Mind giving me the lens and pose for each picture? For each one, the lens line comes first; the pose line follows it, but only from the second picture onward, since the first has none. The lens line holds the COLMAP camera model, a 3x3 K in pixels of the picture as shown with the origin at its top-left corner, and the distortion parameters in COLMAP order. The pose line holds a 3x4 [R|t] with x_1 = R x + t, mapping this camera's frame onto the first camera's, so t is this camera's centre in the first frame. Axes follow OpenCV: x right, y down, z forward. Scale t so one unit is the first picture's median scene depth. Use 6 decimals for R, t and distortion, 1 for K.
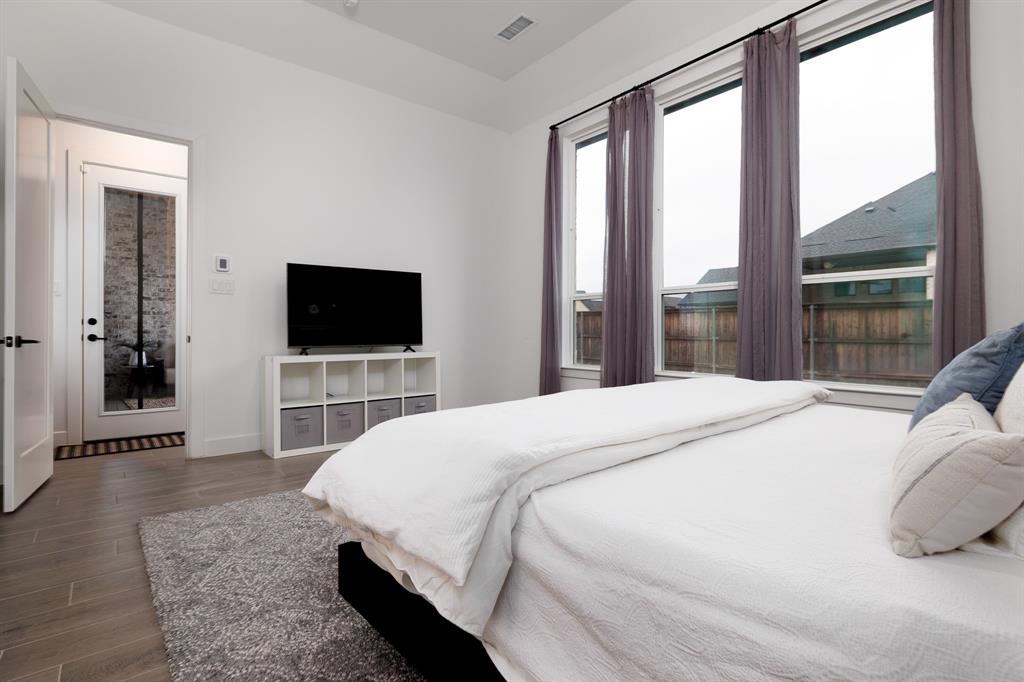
lens RADIAL K [[492.4, 0, 507.8], [0, 492.4, 330.3], [0, 0, 1]] dist [0.003607, 0.001518]
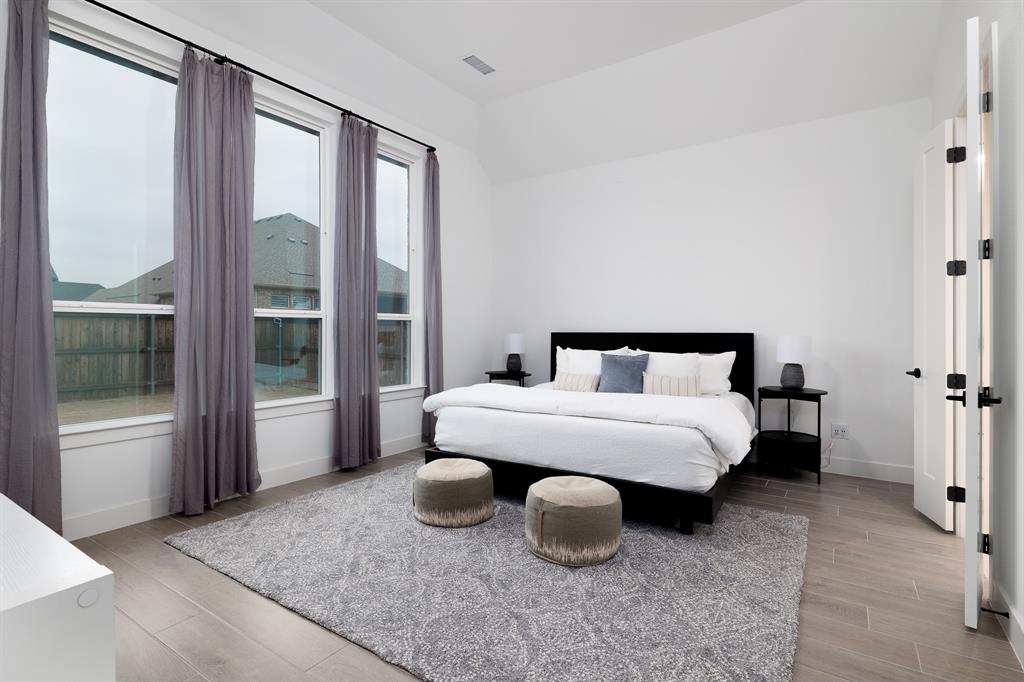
lens RADIAL K [[492.4, 0, 507.8], [0, 492.4, 330.3], [0, 0, 1]] dist [0.003607, 0.001518]
pose [[-0.287608, -0.002626, 0.957745, -0.777070], [-0.002120, 0.999996, 0.002105, -0.059825], [-0.957746, -0.001425, -0.287612, 0.952656]]
